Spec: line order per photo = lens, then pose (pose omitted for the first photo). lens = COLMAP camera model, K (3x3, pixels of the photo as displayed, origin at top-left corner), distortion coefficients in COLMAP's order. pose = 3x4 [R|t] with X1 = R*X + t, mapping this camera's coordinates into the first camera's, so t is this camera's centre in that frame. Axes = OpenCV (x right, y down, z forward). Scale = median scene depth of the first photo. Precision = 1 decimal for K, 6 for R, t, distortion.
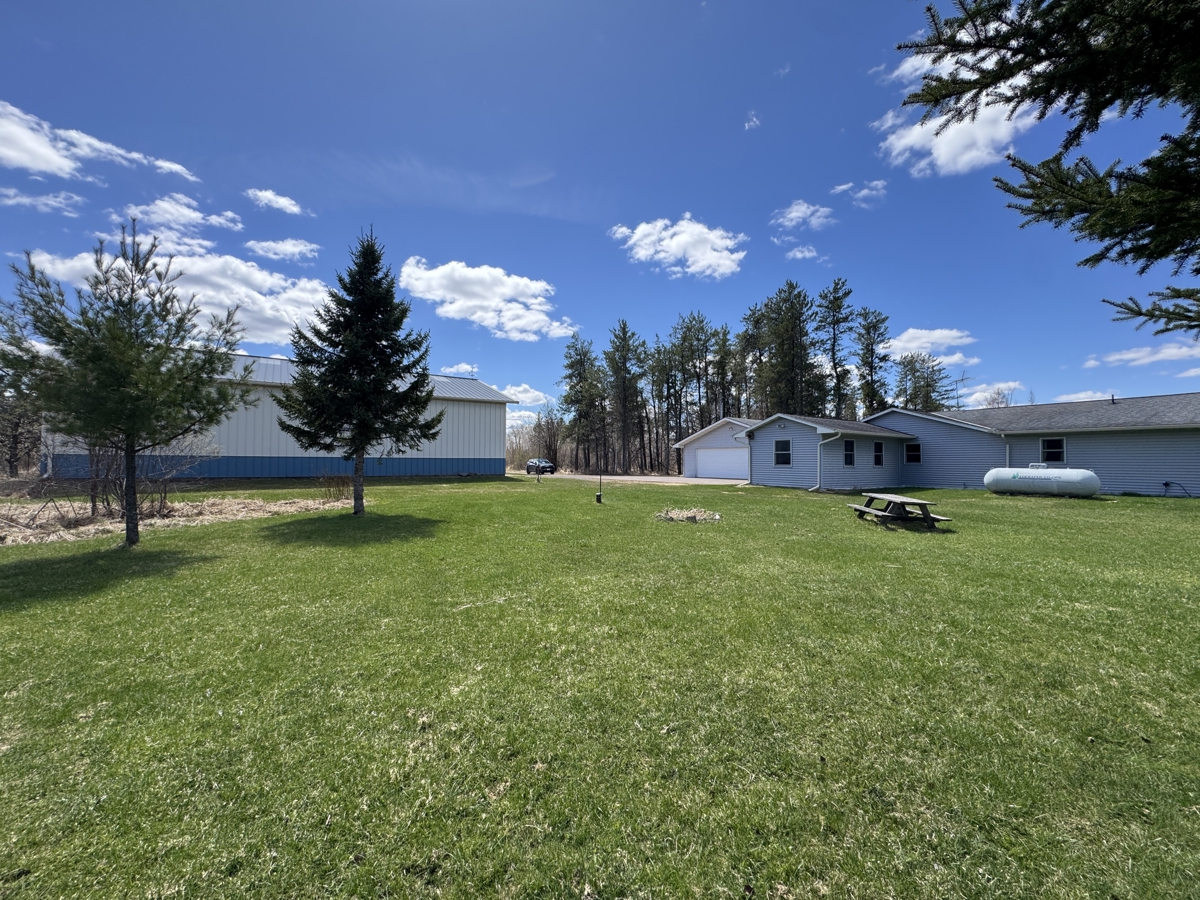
lens RADIAL K [[482.6, 0, 600.0], [0, 482.6, 450.0], [0, 0, 1]] dist [0.000625, 0.000012]
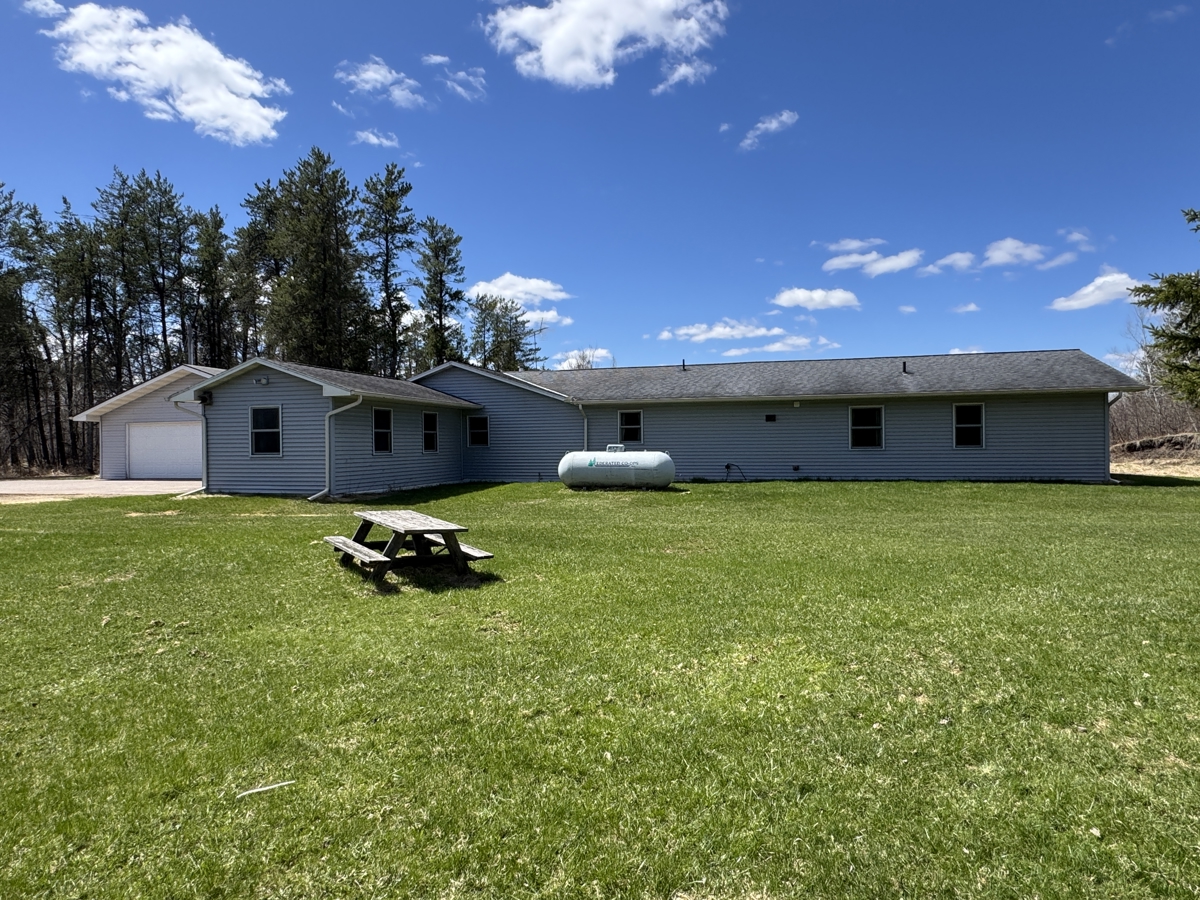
lens RADIAL K [[700.5, 0, 600.0], [0, 700.5, 450.0], [0, 0, 1]] dist [-0.000952, -0.000365]
pose [[0.758855, -0.021530, 0.650904, 0.080557], [-0.000989, 0.999414, 0.034211, -0.000146], [-0.651259, -0.026605, 0.758389, 0.085558]]
